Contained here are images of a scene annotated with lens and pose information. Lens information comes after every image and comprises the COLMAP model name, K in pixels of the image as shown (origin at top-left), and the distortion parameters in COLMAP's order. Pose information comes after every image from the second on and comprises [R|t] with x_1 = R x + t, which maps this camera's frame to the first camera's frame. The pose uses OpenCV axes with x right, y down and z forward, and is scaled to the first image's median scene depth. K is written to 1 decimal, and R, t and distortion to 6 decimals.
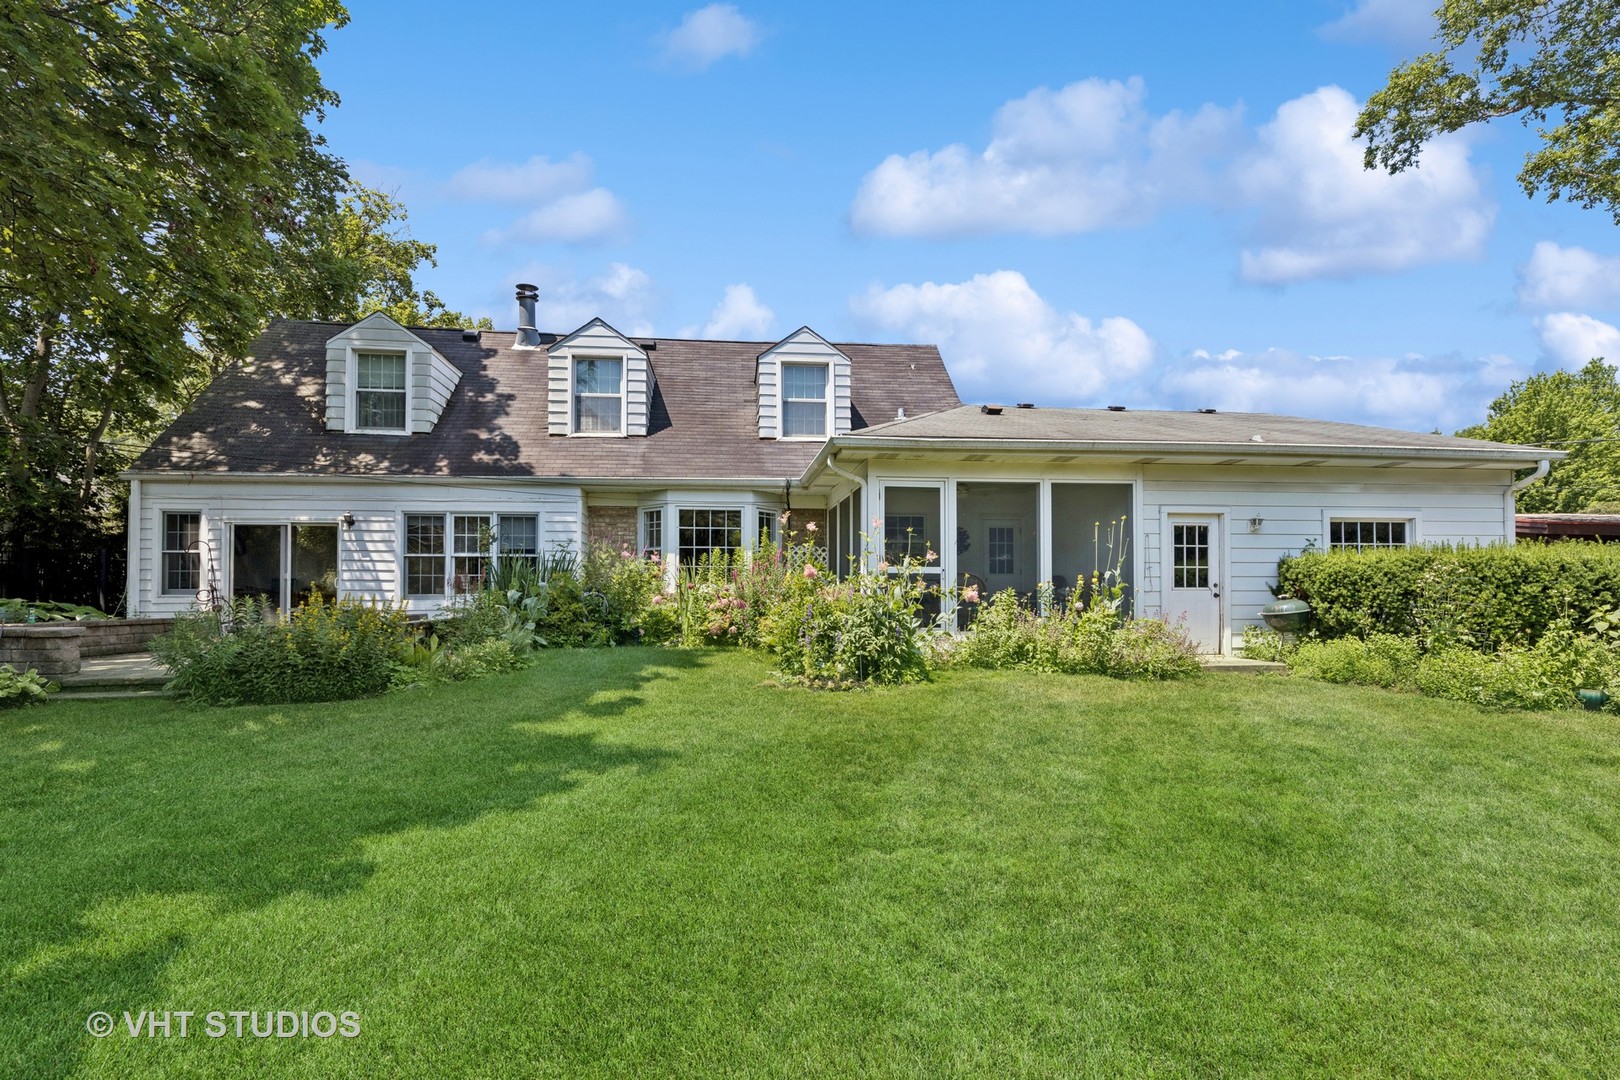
lens RADIAL K [[741.1, 0, 804.0], [0, 741.1, 578.2], [0, 0, 1]] dist [0.005651, -0.000498]
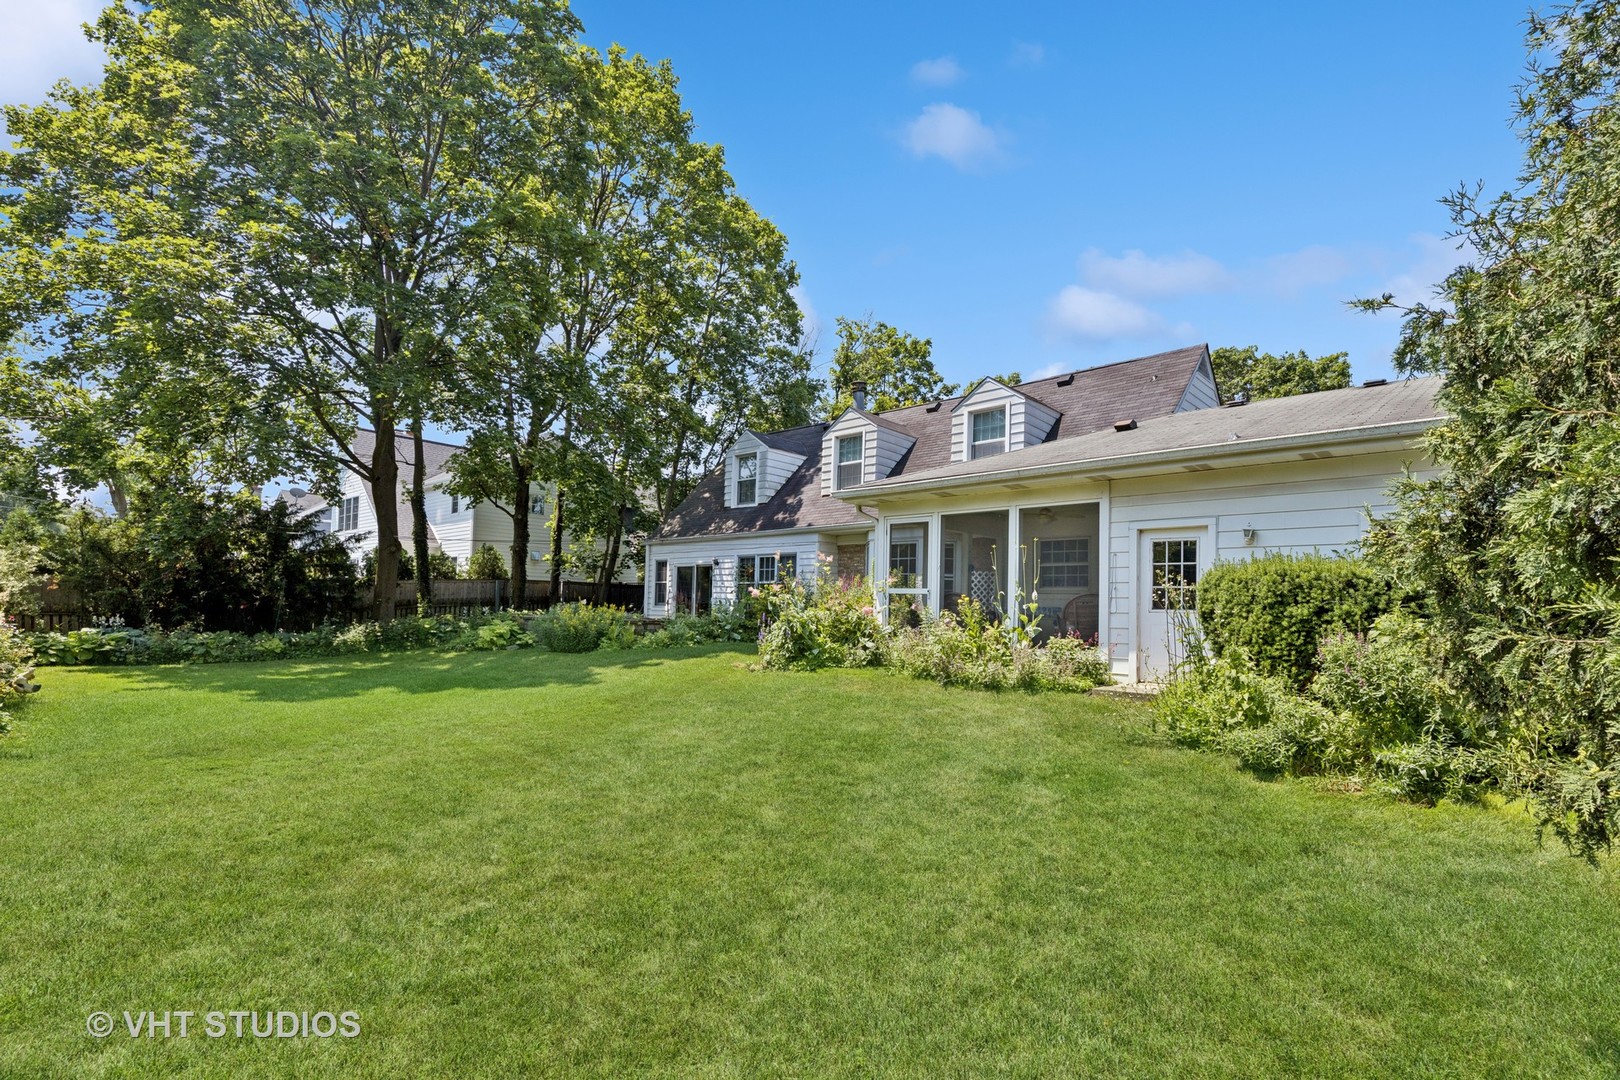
lens RADIAL K [[741.1, 0, 811.5], [0, 741.1, 589.2], [0, 0, 1]] dist [0.005651, -0.000498]
pose [[0.662375, -0.004354, -0.749160, 0.758150], [-0.010700, 0.999826, -0.015272, 0.005026], [0.749096, 0.018132, 0.662213, 0.062854]]
